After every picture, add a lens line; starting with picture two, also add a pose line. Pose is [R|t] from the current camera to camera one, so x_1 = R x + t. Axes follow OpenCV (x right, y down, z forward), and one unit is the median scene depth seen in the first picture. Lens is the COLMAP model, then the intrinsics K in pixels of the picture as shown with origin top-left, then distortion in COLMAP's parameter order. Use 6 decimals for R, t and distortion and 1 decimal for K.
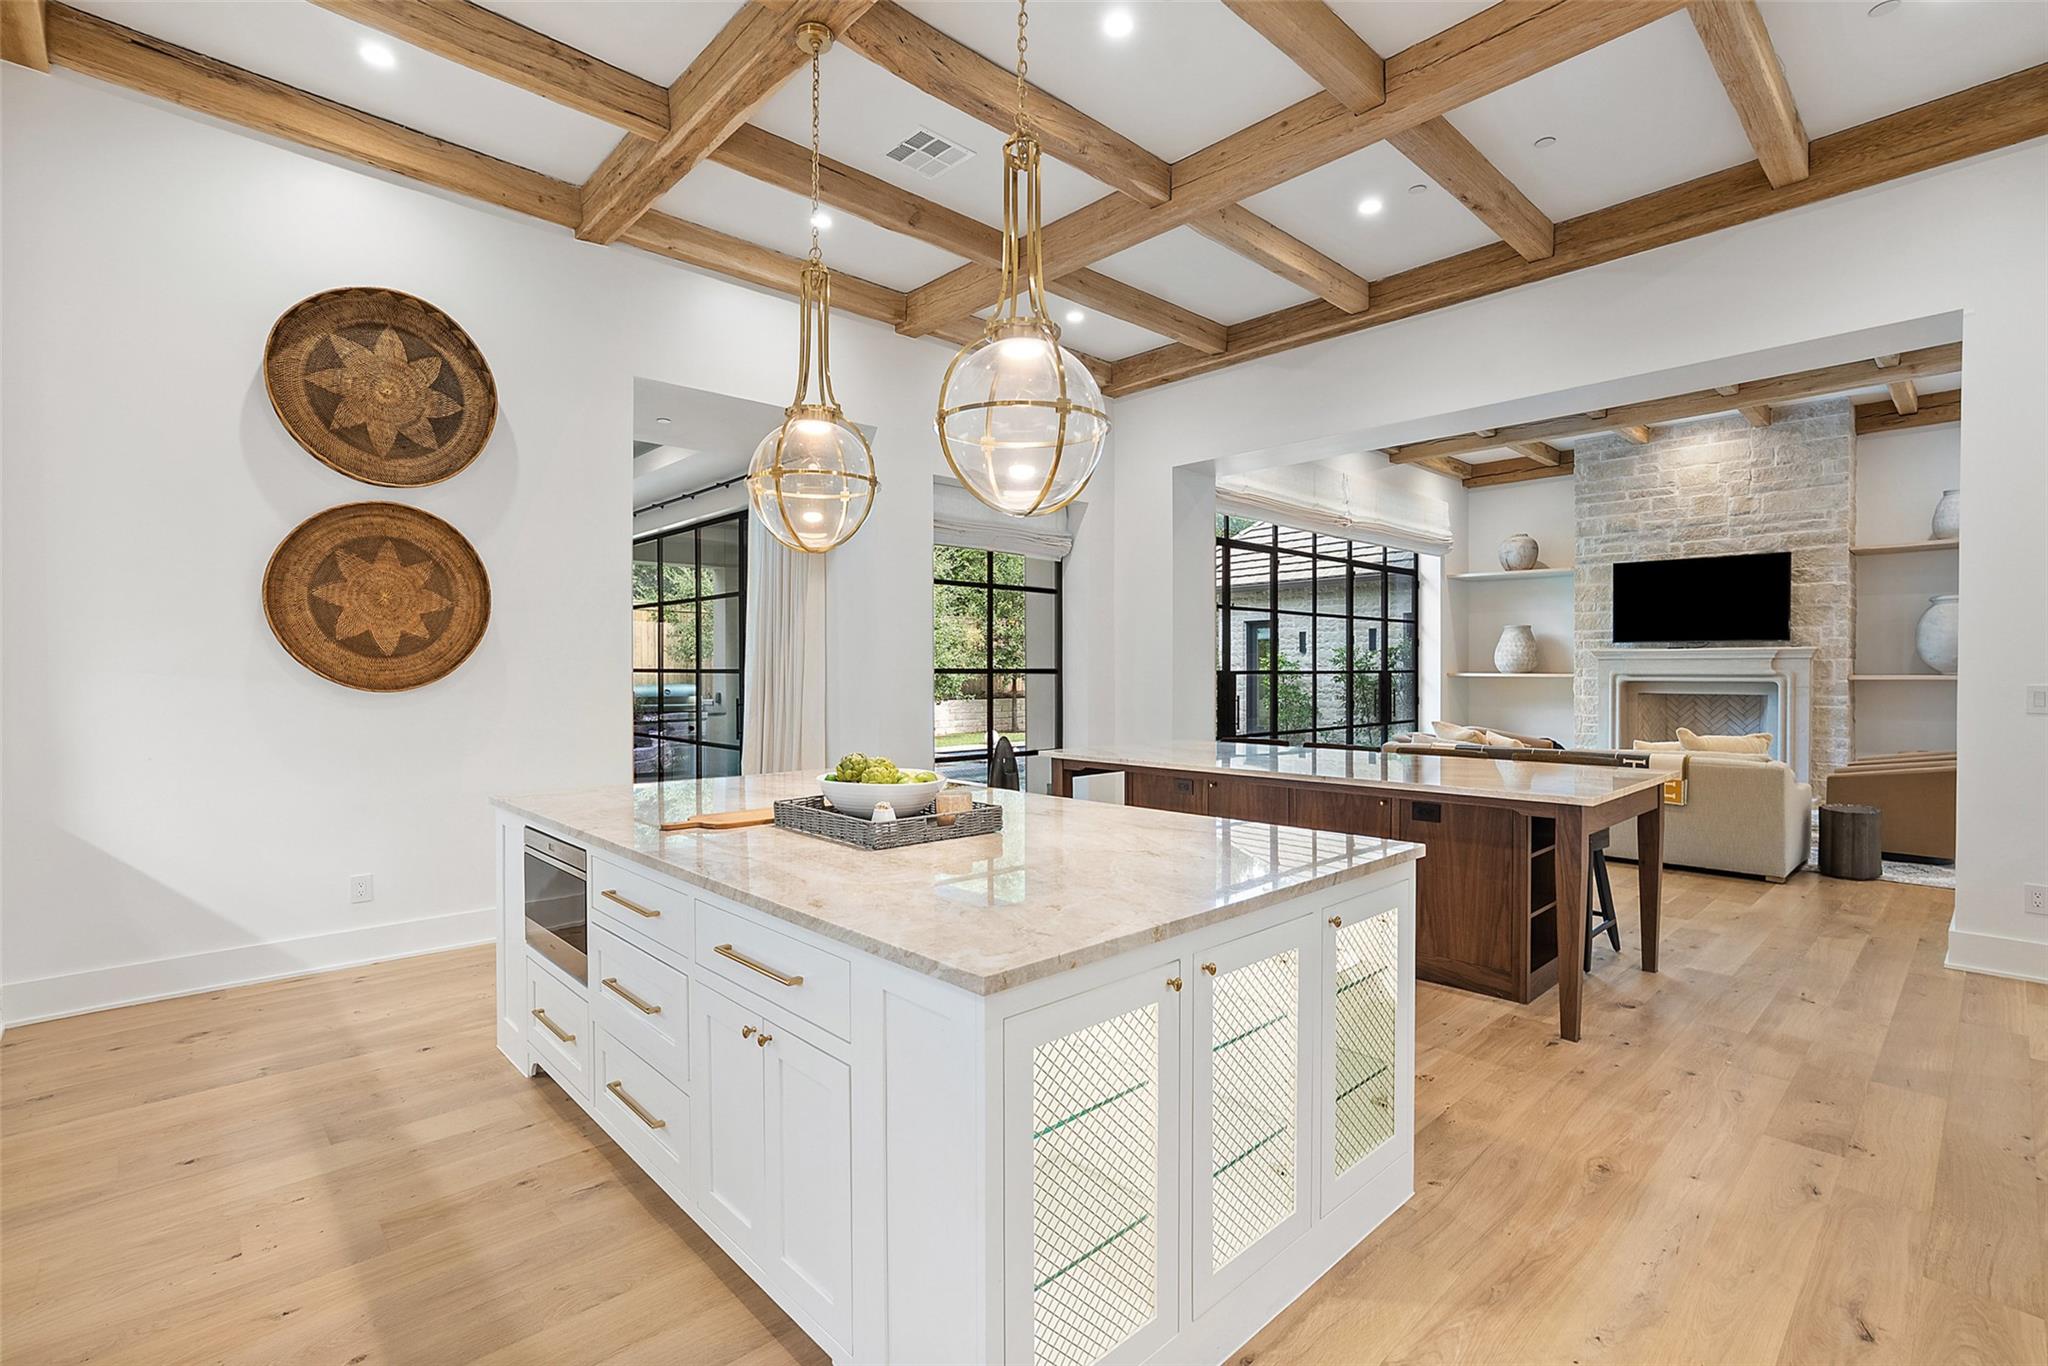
lens RADIAL K [[941.7, 0, 1030.5], [0, 941.7, 678.6], [0, 0, 1]] dist [-0.013985, 0.010463]
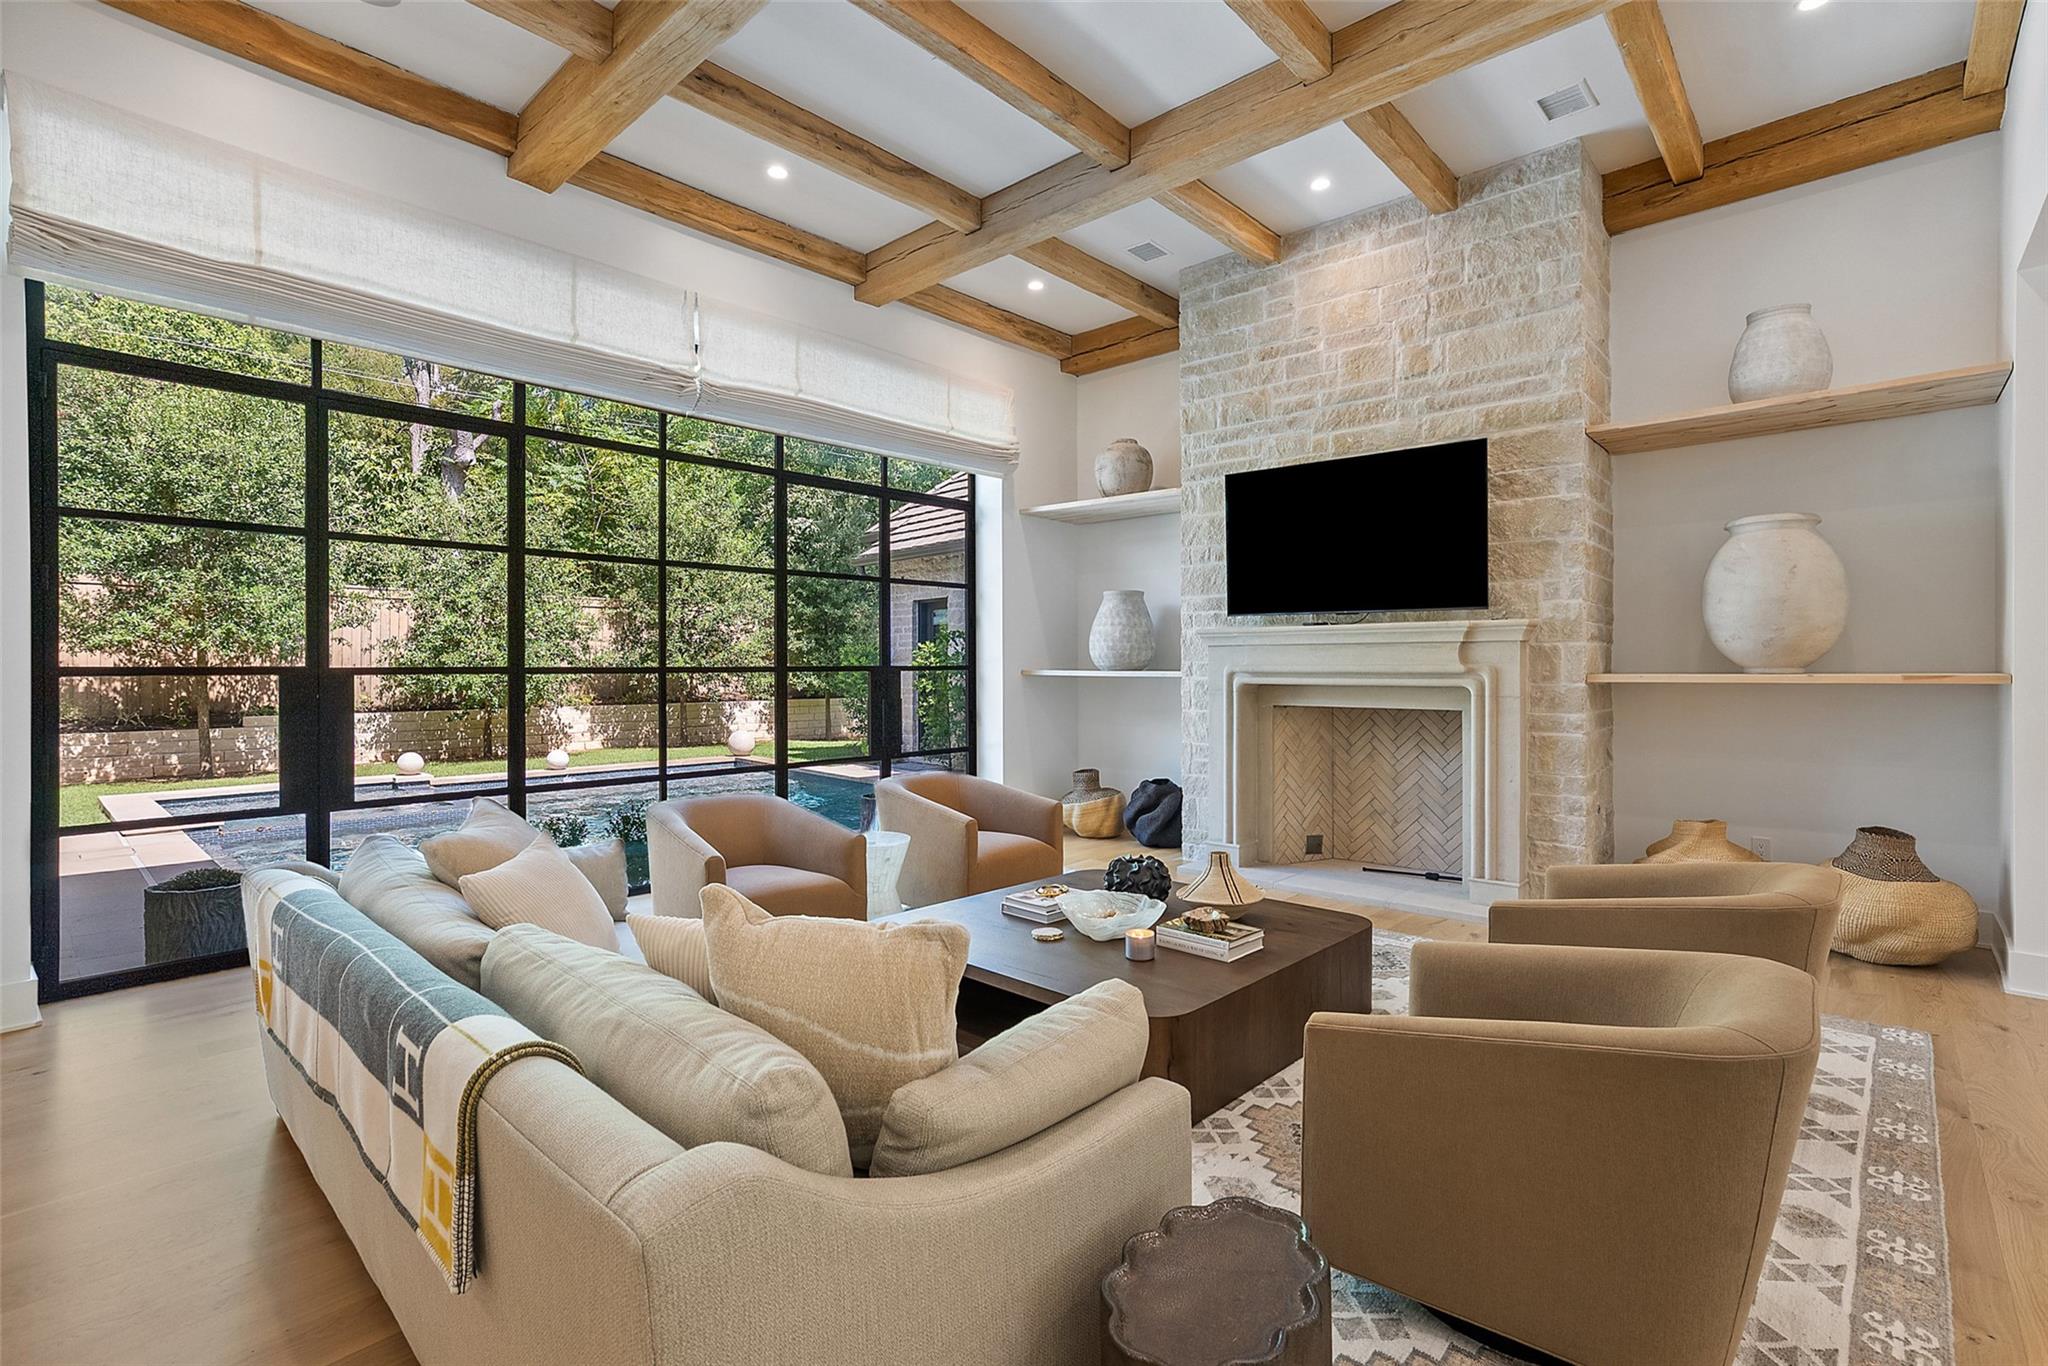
lens RADIAL K [[941.7, 0, 1045.2], [0, 941.7, 662.7], [0, 0, 1]] dist [-0.013985, 0.010463]
pose [[0.996680, -0.000578, 0.081419, 0.483726], [0.001636, 0.999915, -0.012930, -0.003231], [-0.081405, 0.013020, 0.996596, 0.462122]]
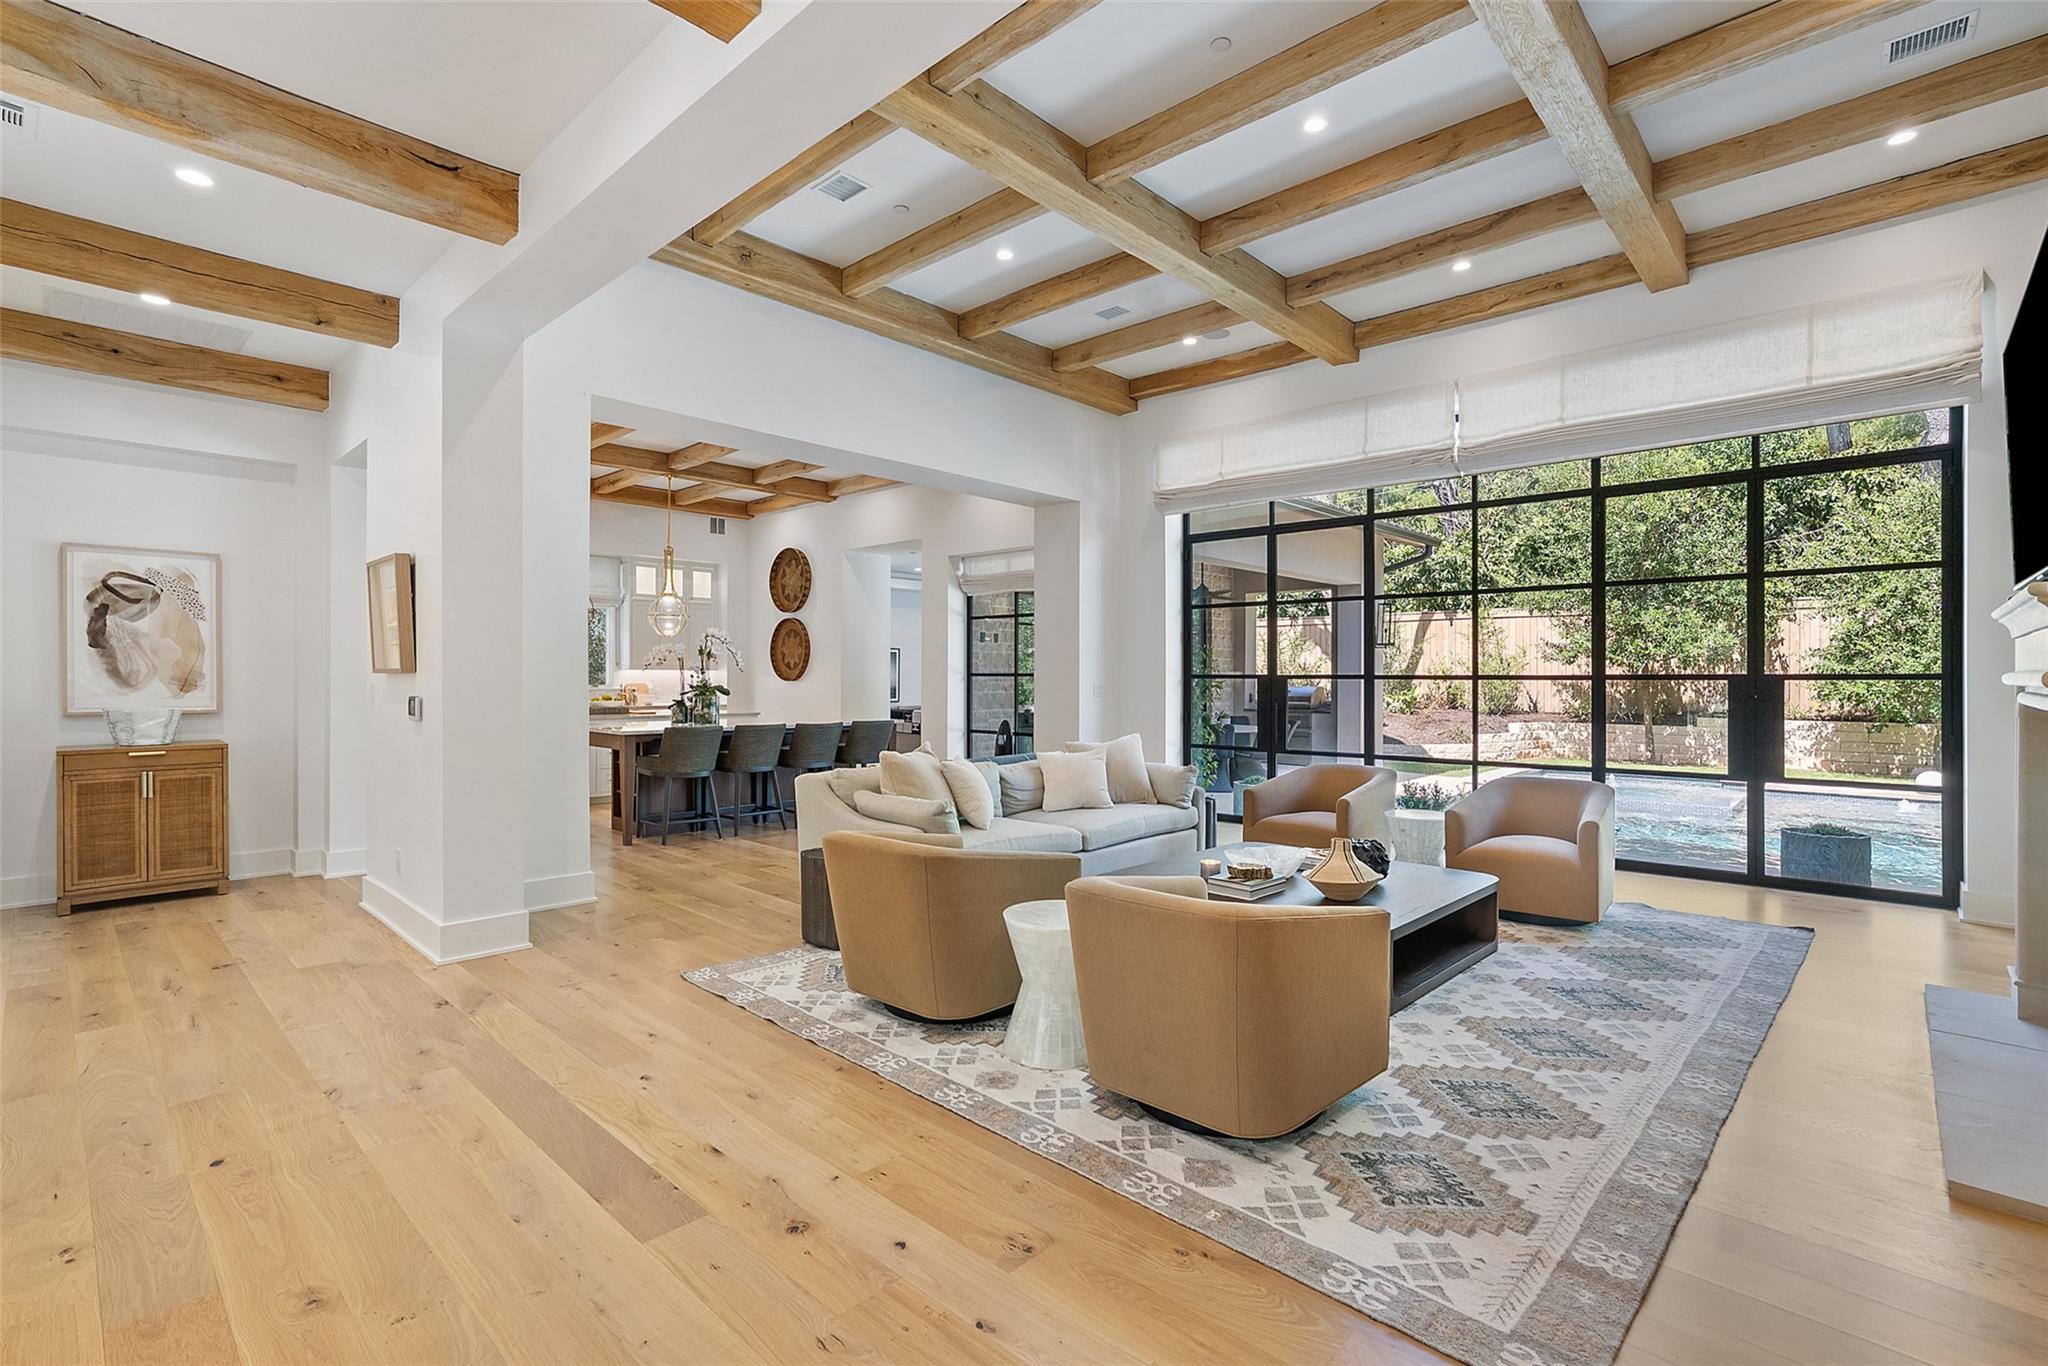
lens RADIAL K [[941.7, 0, 1024.6], [0, 941.7, 685.6], [0, 0, 1]] dist [-0.013985, 0.010463]
pose [[0.051381, 0.011055, -0.998618, 0.975850], [-0.010540, 0.999889, 0.010526, -0.004759], [0.998623, 0.009985, 0.051492, 0.659788]]
